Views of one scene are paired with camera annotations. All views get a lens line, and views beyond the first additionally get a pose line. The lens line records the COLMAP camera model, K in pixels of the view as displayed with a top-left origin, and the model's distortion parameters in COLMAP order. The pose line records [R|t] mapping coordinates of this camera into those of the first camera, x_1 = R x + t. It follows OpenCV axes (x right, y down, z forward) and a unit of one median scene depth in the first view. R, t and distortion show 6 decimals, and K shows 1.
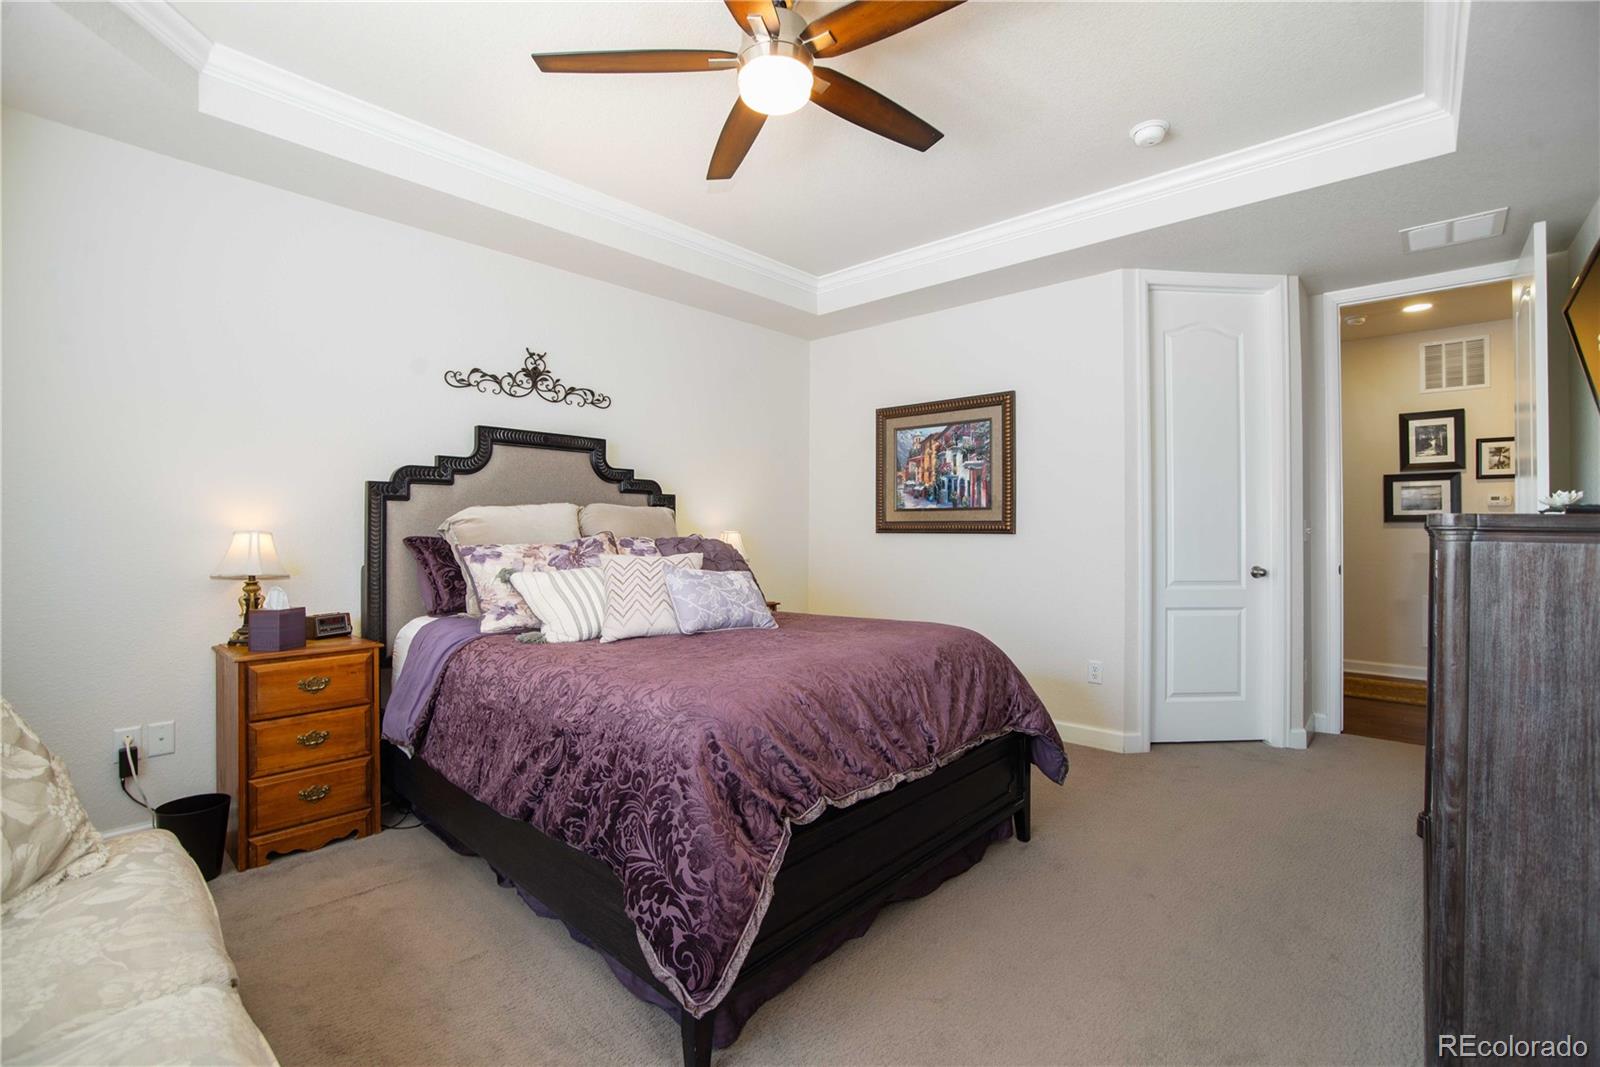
lens RADIAL K [[703.3, 0, 796.7], [0, 703.3, 531.0], [0, 0, 1]] dist [-0.060566, 0.019973]
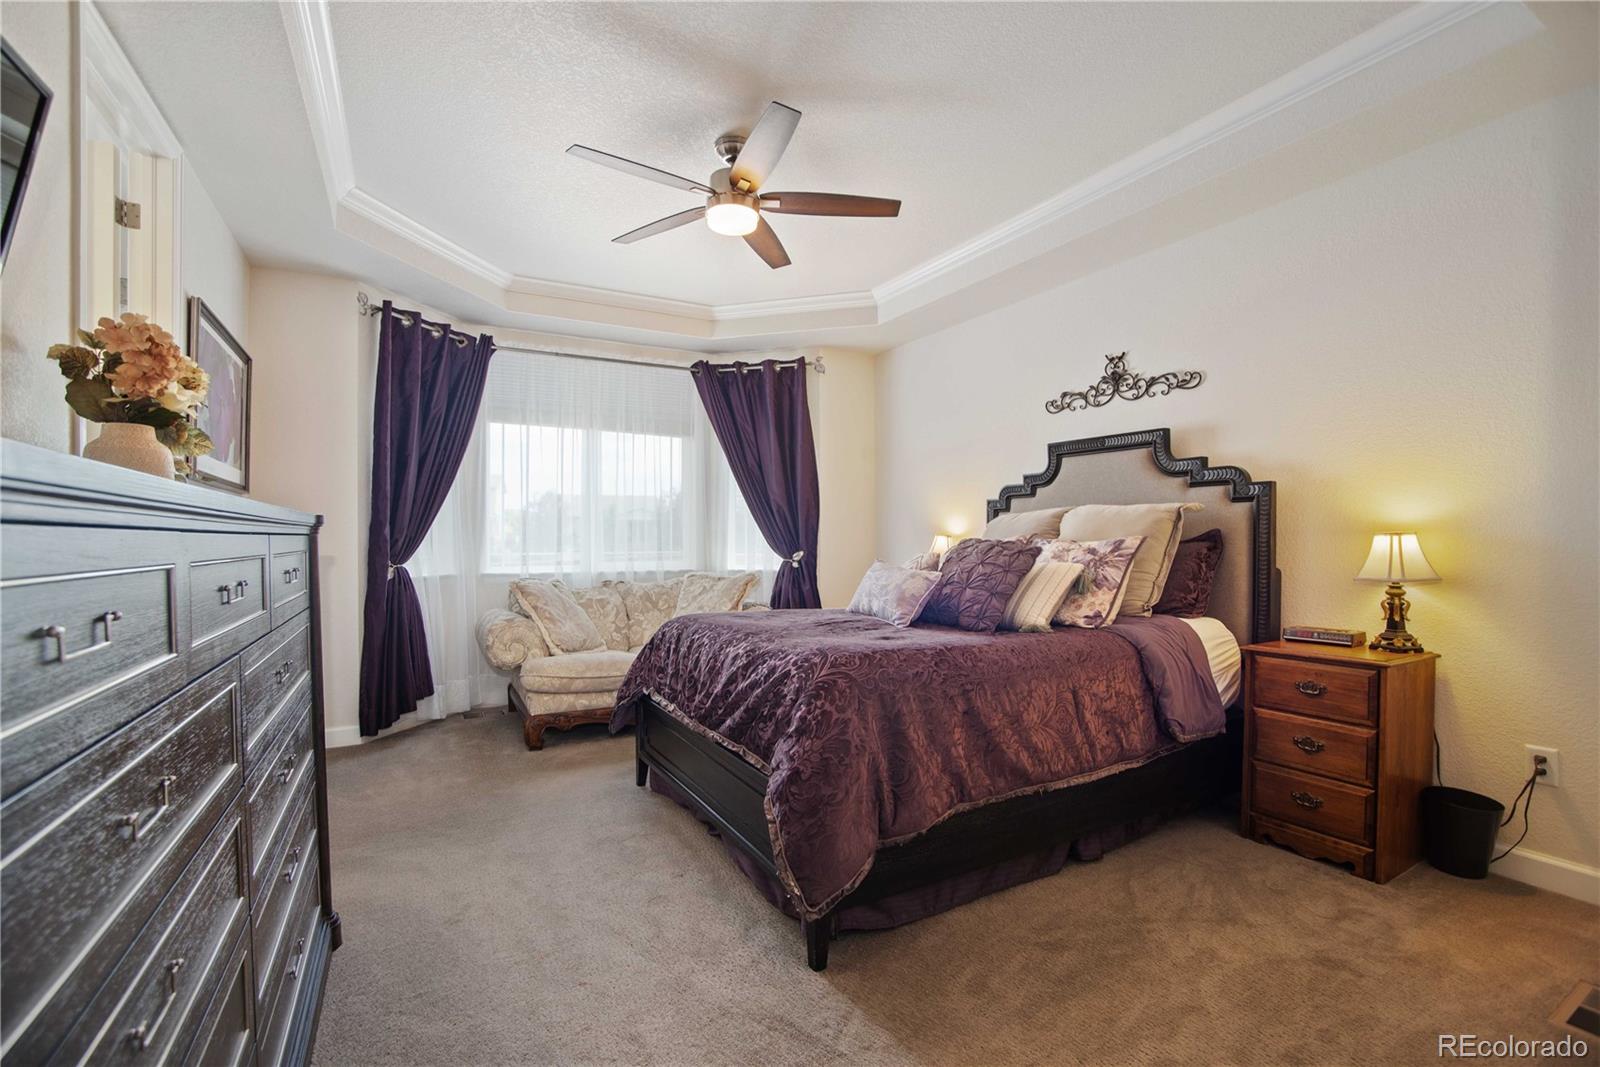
lens RADIAL K [[703.3, 0, 787.5], [0, 703.3, 533.8], [0, 0, 1]] dist [-0.060566, 0.019973]
pose [[-0.294239, -0.005425, -0.955716, 0.718484], [0.005301, 0.999959, -0.007308, 0.003943], [0.955717, -0.007216, -0.294198, 0.846220]]
